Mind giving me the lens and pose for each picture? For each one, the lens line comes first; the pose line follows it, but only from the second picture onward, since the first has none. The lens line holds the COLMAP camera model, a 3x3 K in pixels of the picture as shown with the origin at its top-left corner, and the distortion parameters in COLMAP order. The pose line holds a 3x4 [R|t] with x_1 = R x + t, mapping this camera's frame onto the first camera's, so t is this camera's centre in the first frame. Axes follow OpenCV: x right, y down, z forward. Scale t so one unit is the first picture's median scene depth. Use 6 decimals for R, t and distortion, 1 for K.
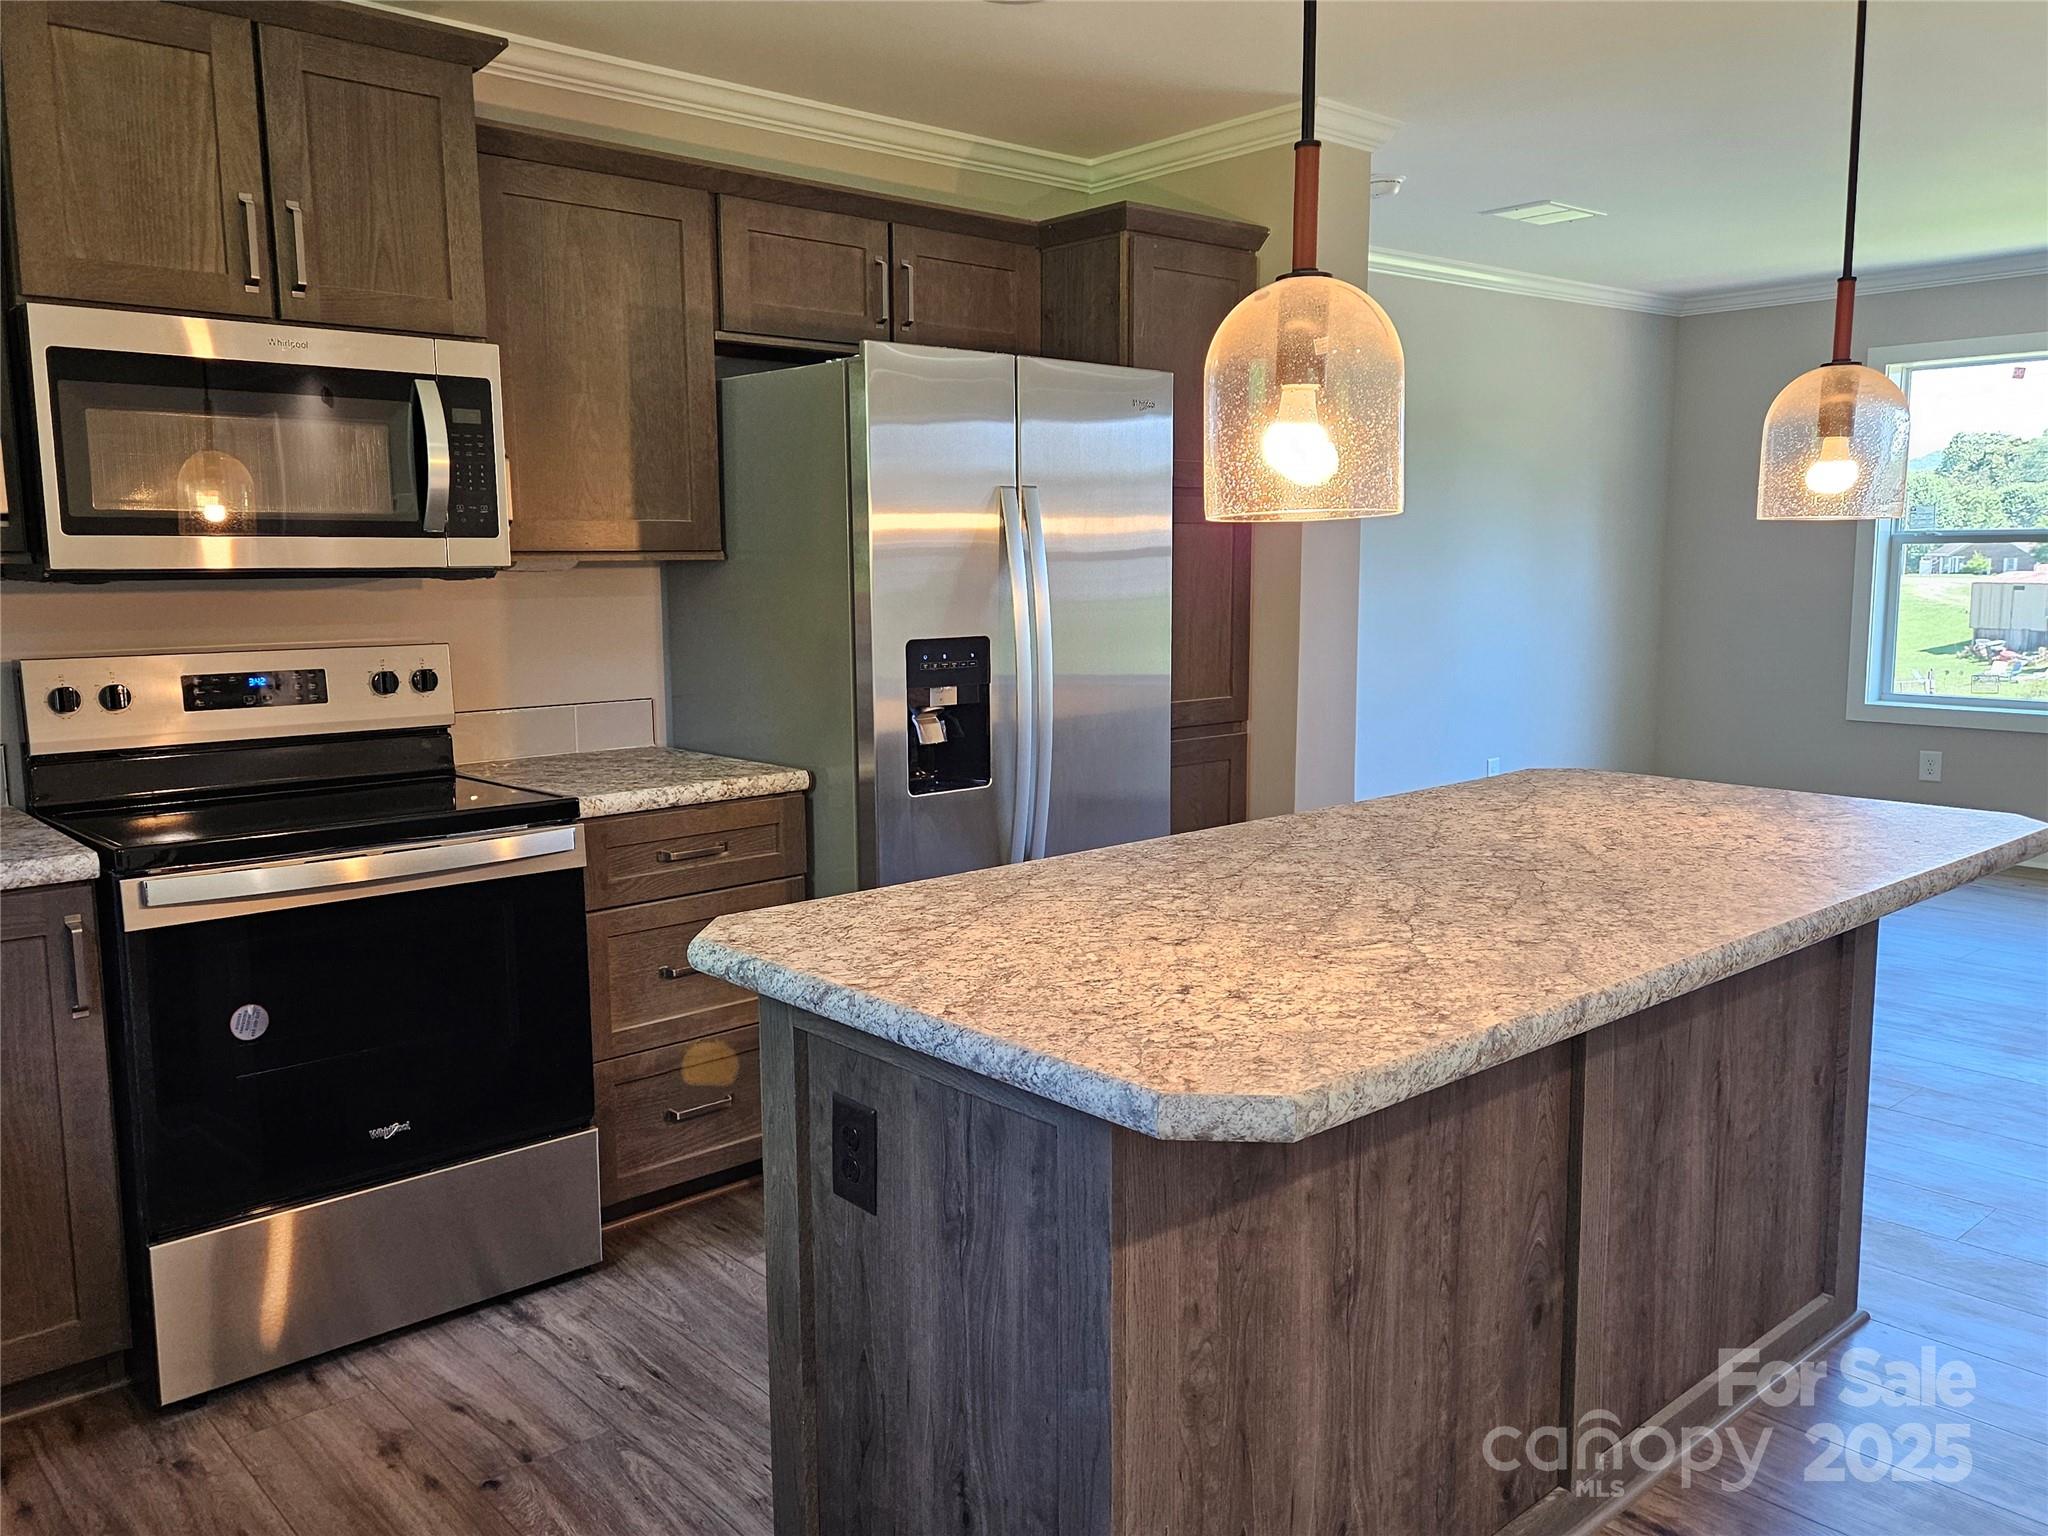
lens RADIAL K [[1587.8, 0, 1021.9], [0, 1587.8, 769.5], [0, 0, 1]] dist [0.073811, -0.064297]
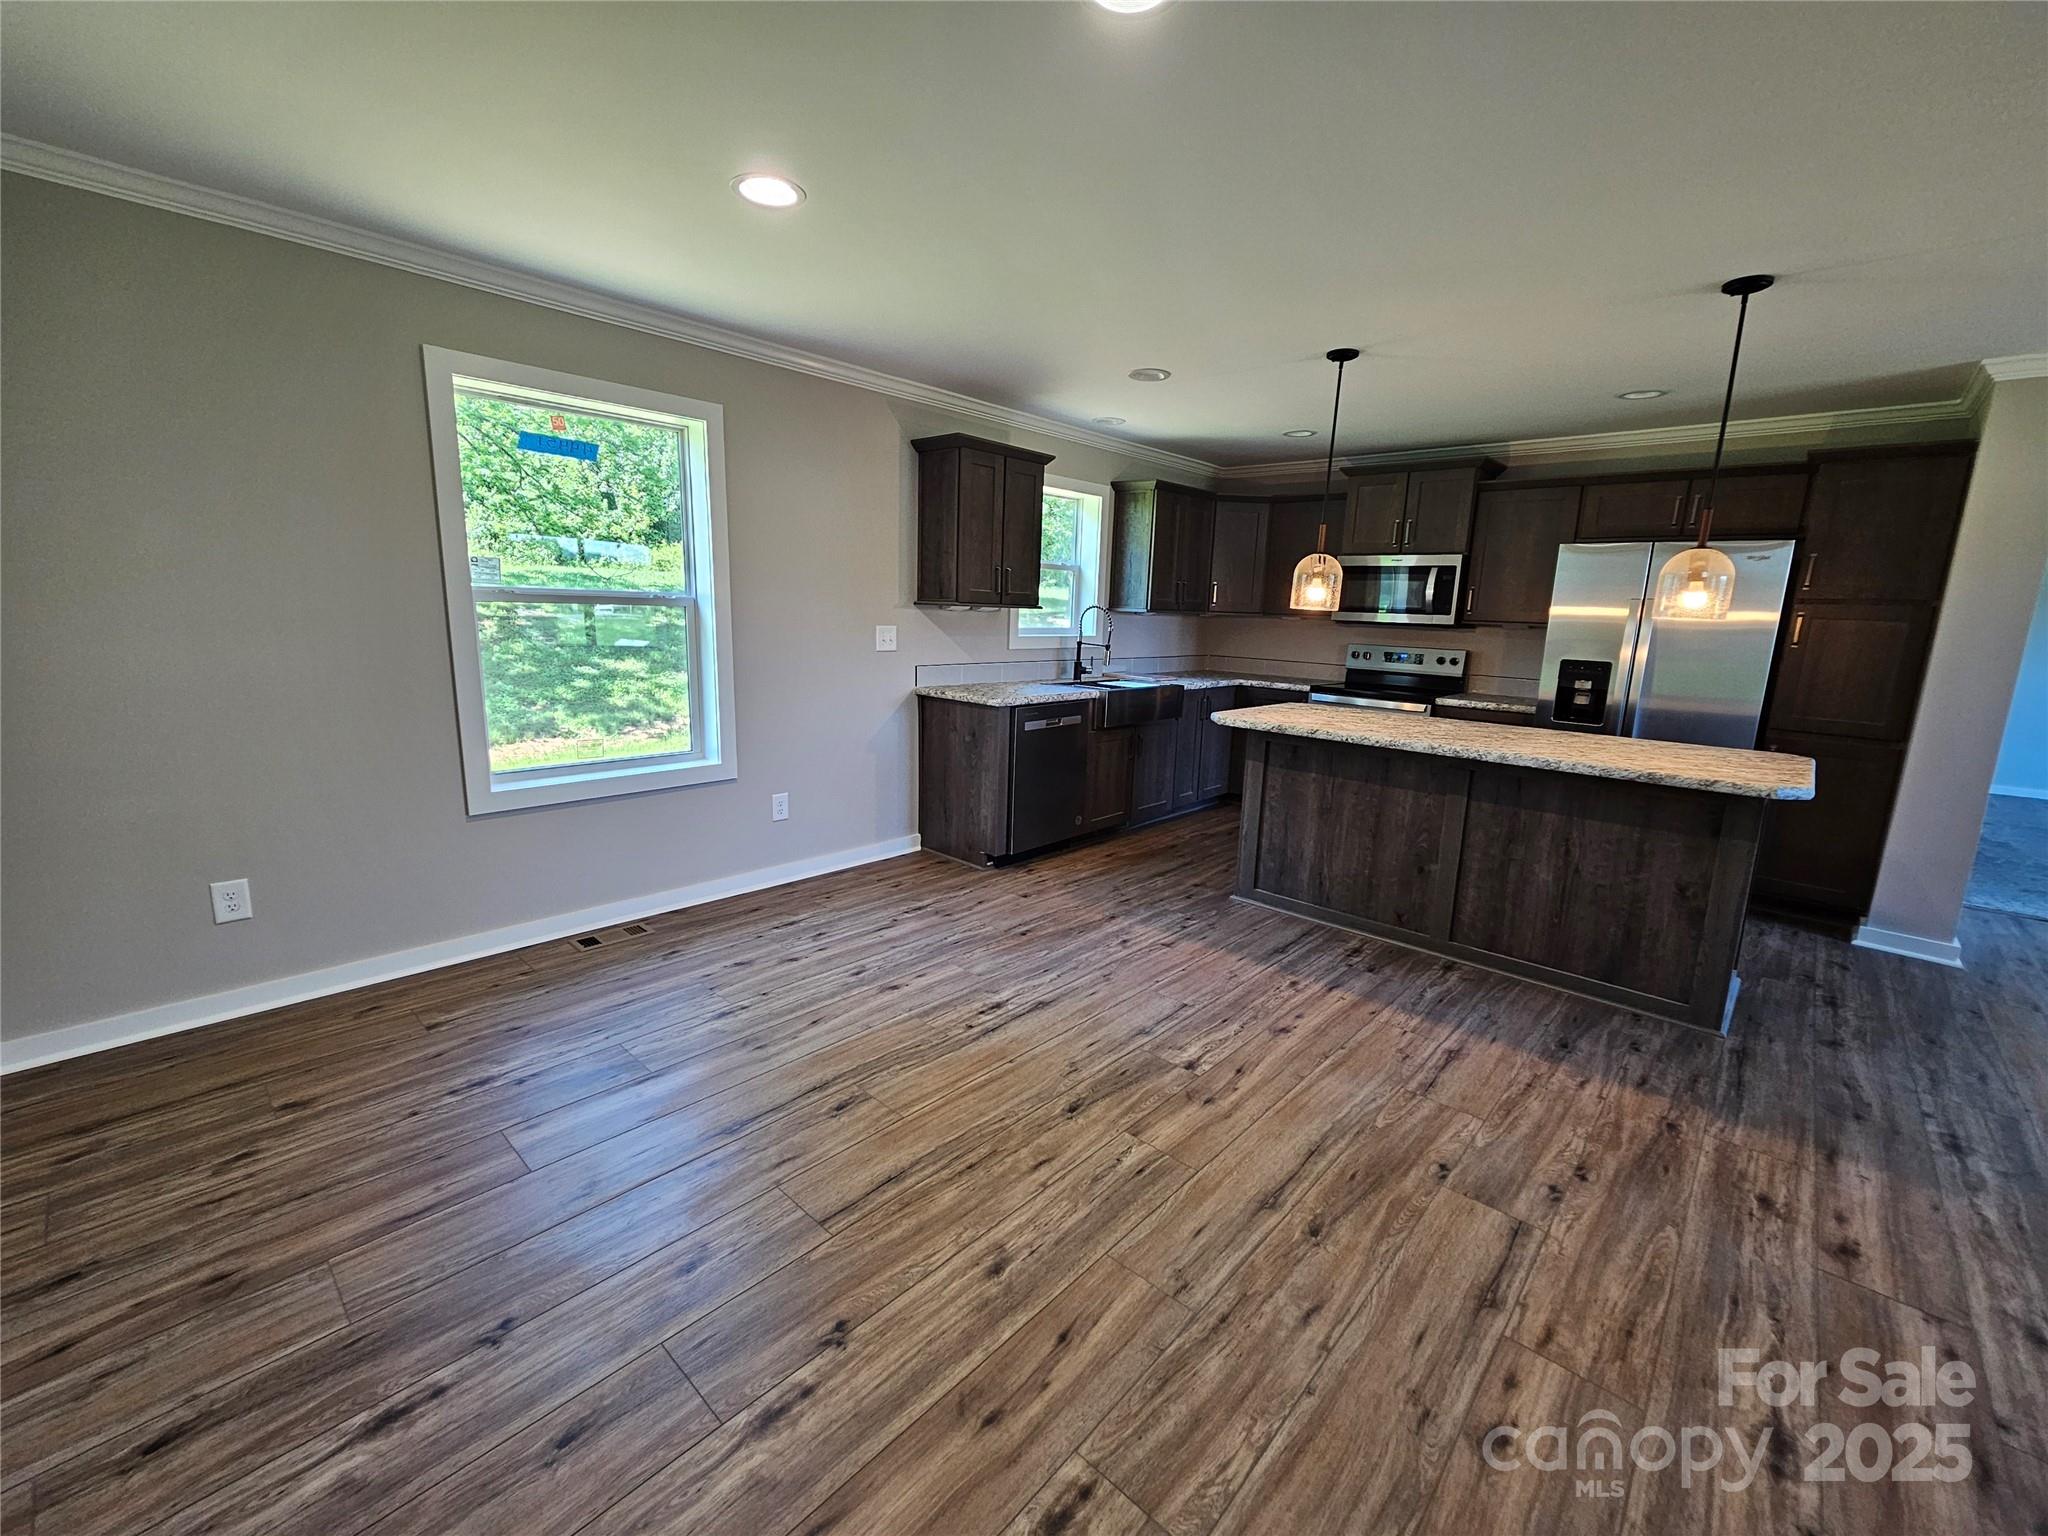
lens RADIAL K [[841.5, 0, 1038.4], [0, 841.5, 768.1], [0, 0, 1]] dist [0.004258, -0.000319]
pose [[0.108882, 0.199815, -0.973765, 1.341453], [-0.169207, 0.969019, 0.179921, -0.015285], [0.979548, 0.145178, 0.139319, 0.012708]]
